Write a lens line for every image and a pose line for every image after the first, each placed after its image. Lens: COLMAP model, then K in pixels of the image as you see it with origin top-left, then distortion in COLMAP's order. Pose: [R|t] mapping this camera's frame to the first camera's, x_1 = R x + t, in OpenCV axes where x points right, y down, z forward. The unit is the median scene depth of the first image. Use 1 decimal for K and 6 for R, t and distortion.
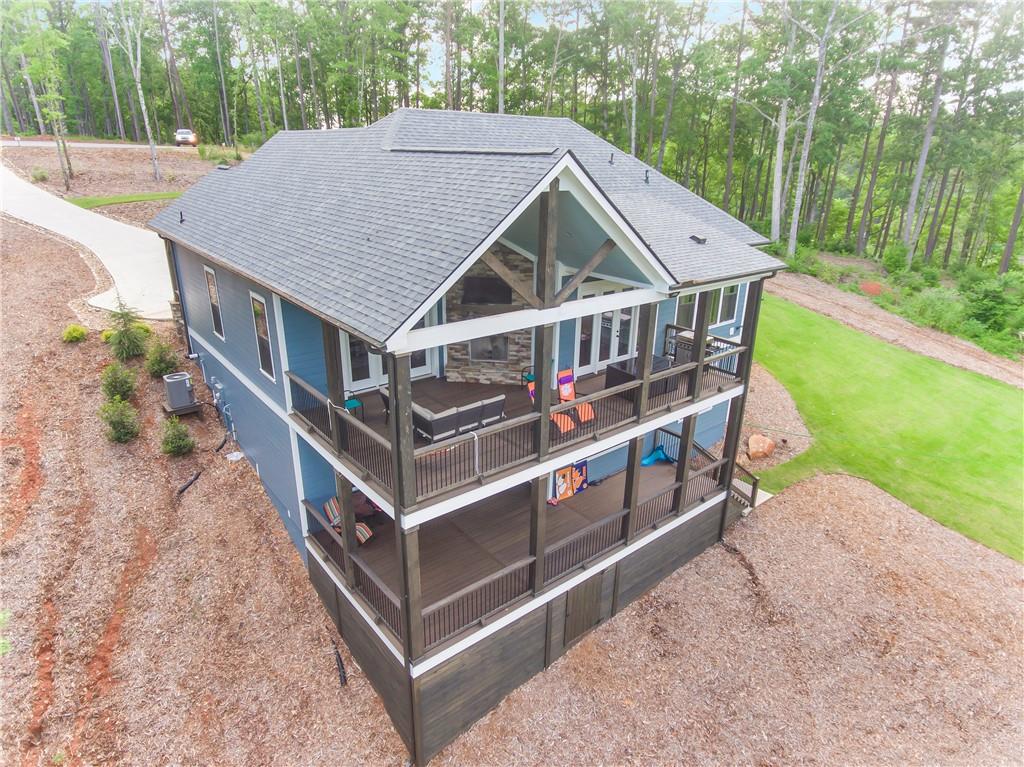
lens RADIAL K [[607.0, 0, 516.6], [0, 607.0, 383.0], [0, 0, 1]] dist [0.004378, 0.001705]
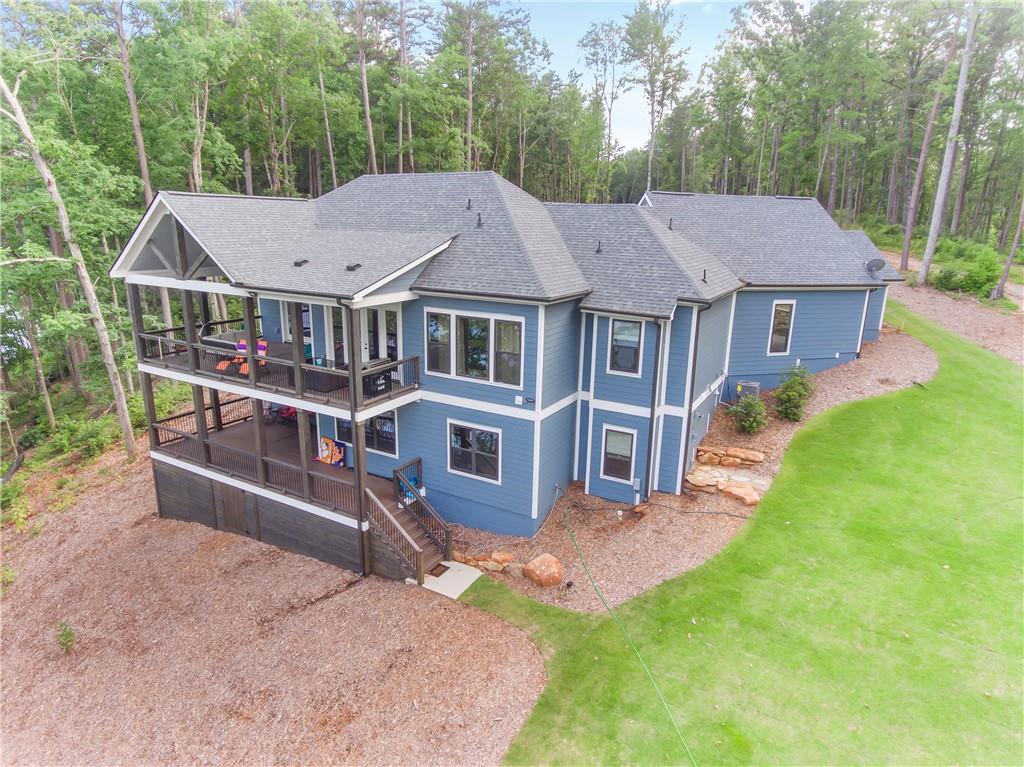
lens RADIAL K [[607.0, 0, 516.6], [0, 607.0, 383.0], [0, 0, 1]] dist [0.004378, 0.001705]
pose [[0.351358, 0.233478, -0.906662, 1.255706], [-0.349949, 0.930964, 0.104120, -0.211660], [0.868380, 0.280702, 0.408807, 0.760772]]
